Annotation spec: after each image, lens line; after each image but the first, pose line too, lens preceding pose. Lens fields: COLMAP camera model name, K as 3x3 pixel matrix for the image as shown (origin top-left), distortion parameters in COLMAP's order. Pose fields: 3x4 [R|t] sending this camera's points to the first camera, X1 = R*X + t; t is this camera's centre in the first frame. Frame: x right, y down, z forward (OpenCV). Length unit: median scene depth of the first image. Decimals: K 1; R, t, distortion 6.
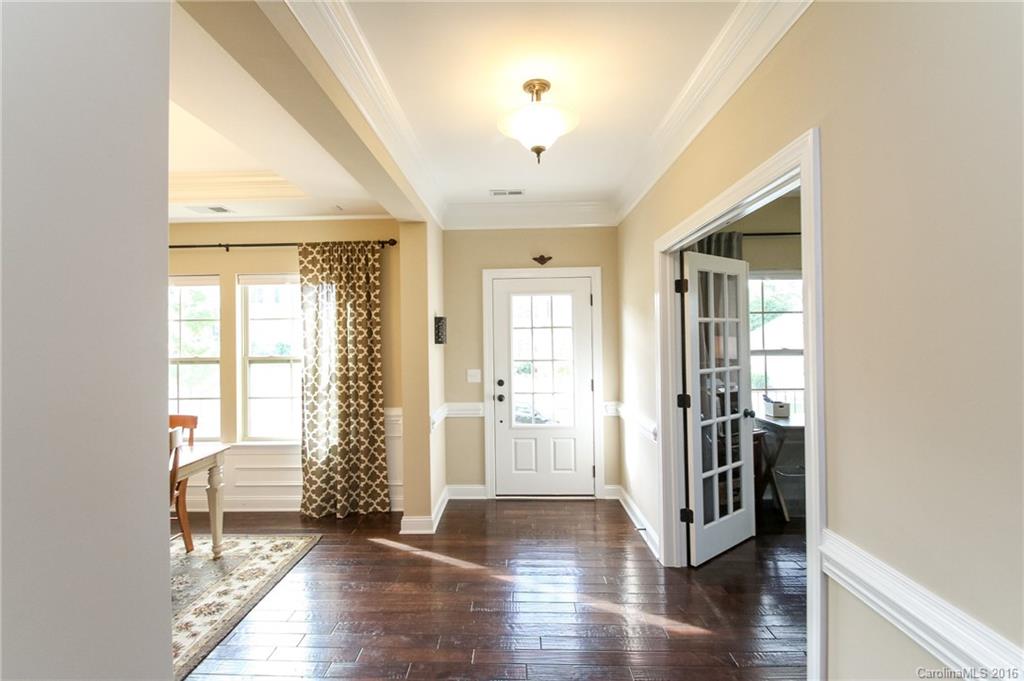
lens RADIAL K [[478.4, 0, 511.6], [0, 478.4, 340.6], [0, 0, 1]] dist [0.001974, 0.000120]
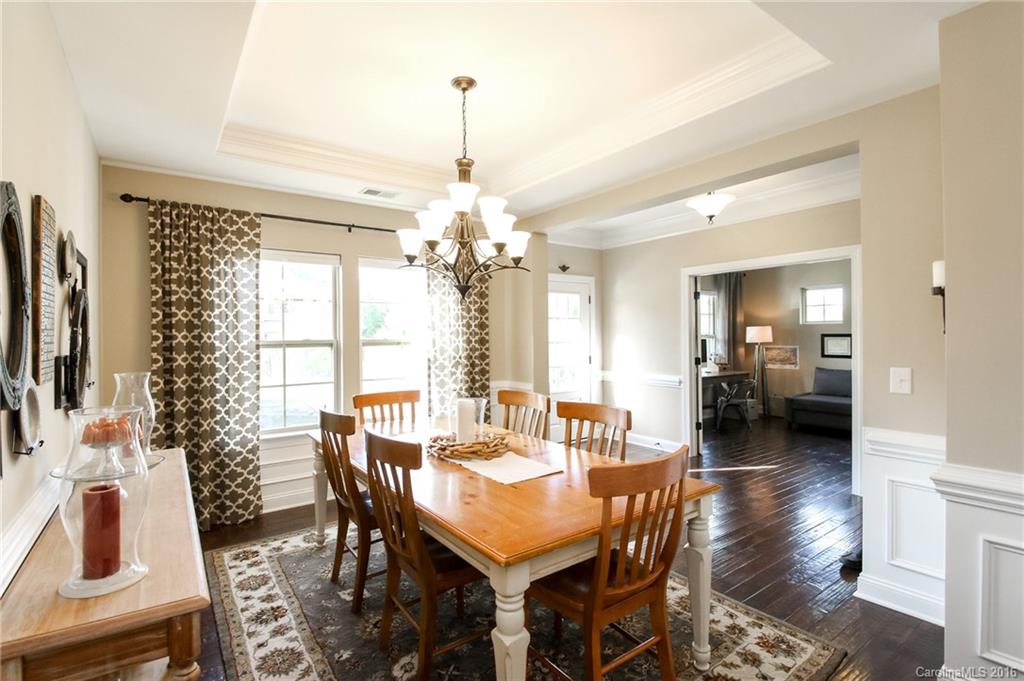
lens RADIAL K [[478.4, 0, 510.3], [0, 478.4, 336.7], [0, 0, 1]] dist [0.001974, 0.000120]
pose [[0.788117, 0.004834, 0.615507, -0.921998], [-0.011908, 0.999902, 0.007394, 0.017900], [-0.615411, -0.013157, 0.788097, 0.018784]]
